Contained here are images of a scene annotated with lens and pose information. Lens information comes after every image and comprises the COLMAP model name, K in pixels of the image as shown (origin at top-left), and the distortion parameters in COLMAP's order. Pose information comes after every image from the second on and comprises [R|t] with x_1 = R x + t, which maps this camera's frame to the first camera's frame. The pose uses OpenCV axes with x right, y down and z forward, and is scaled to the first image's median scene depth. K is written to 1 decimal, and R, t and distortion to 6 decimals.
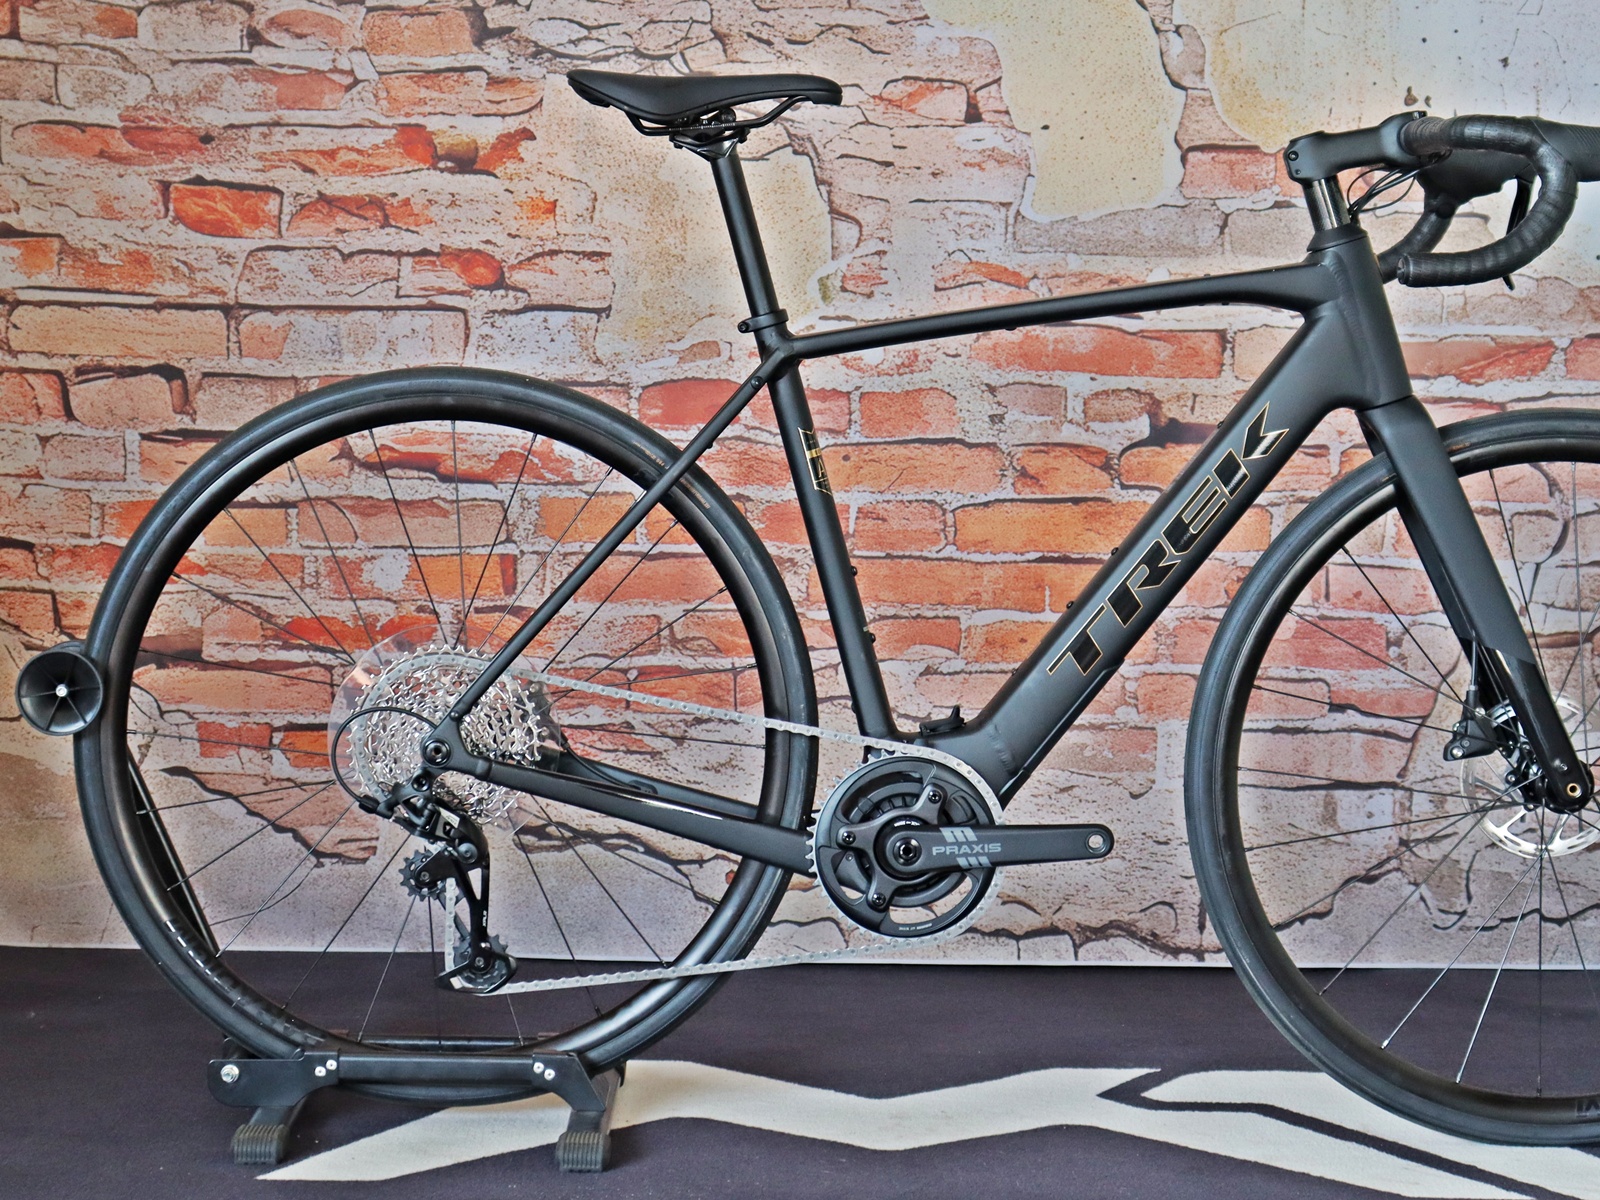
lens RADIAL K [[3415.5, 0, 731.0], [0, 3415.5, 580.7], [0, 0, 1]] dist [0.090169, 0.000000]
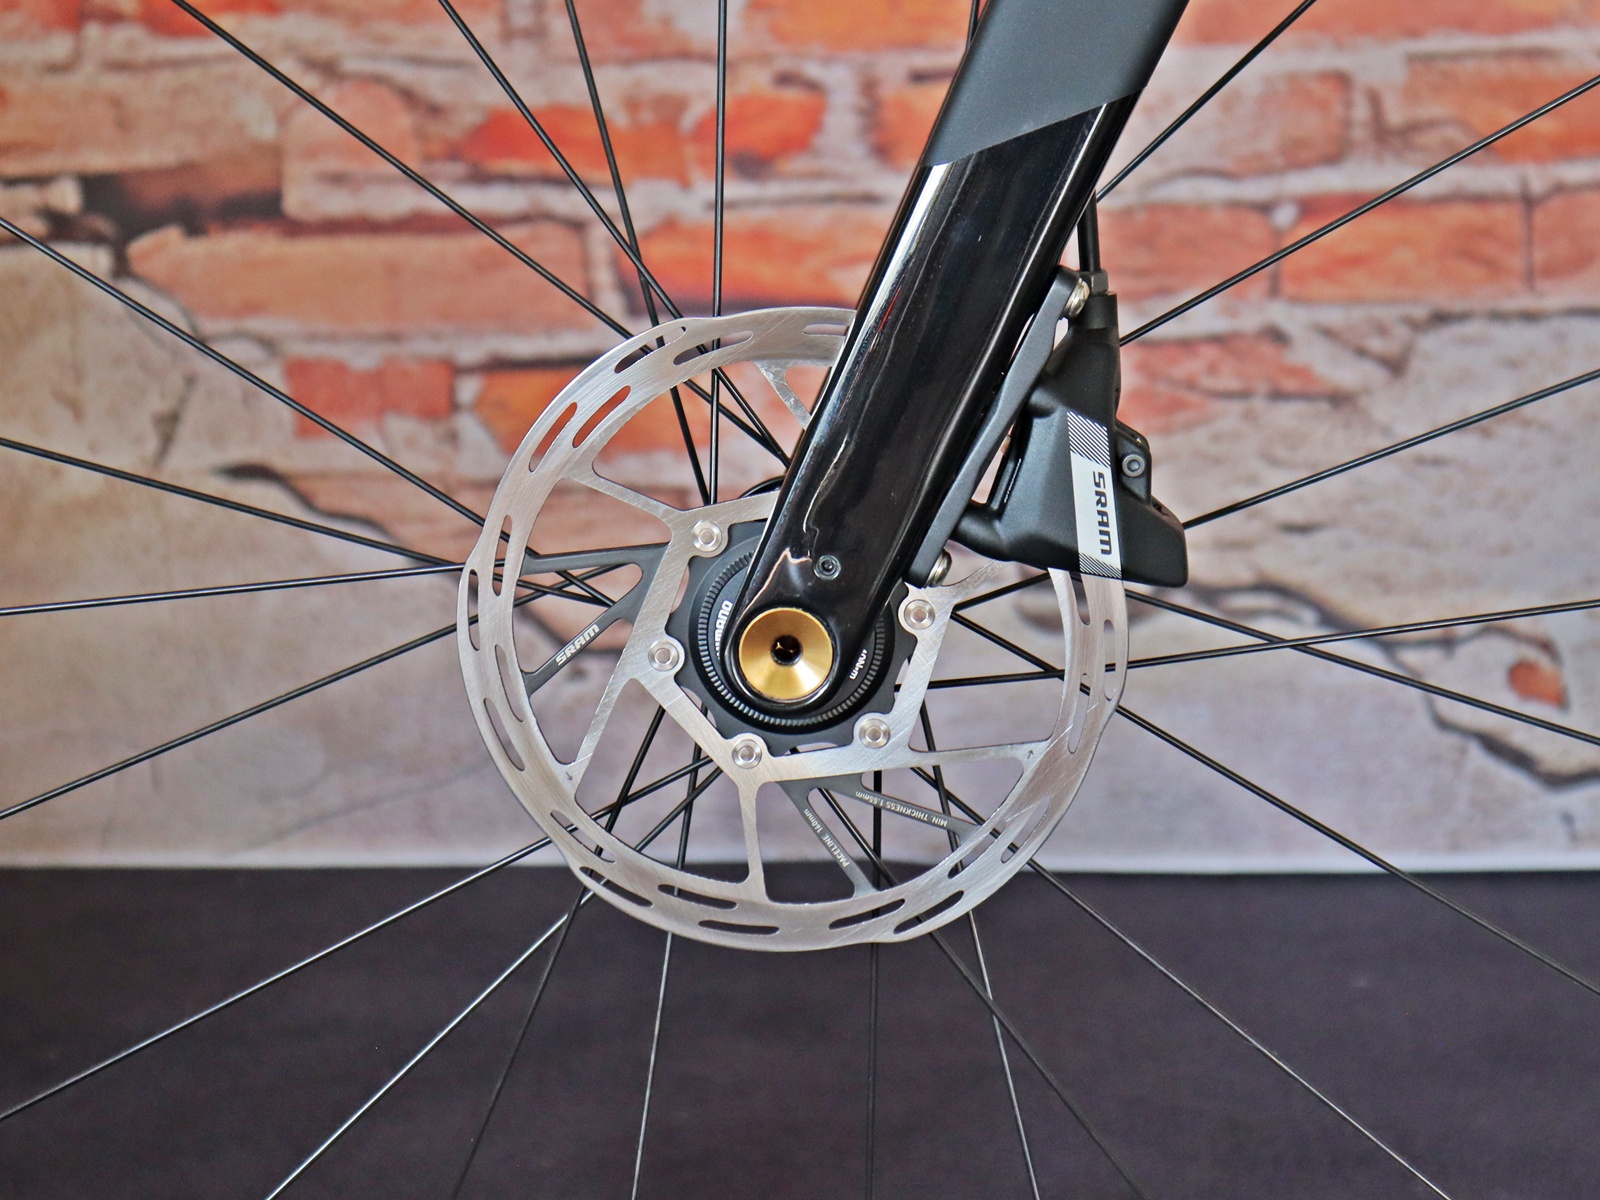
lens RADIAL K [[3688.0, 0, 843.3], [0, 3688.0, 627.2], [0, 0, 1]] dist [0.112696, 0.000000]
pose [[0.997533, -0.028406, -0.064199, -0.055483], [0.037201, 0.989416, 0.140254, 0.011579], [0.059536, -0.142297, 0.988032, 0.533183]]
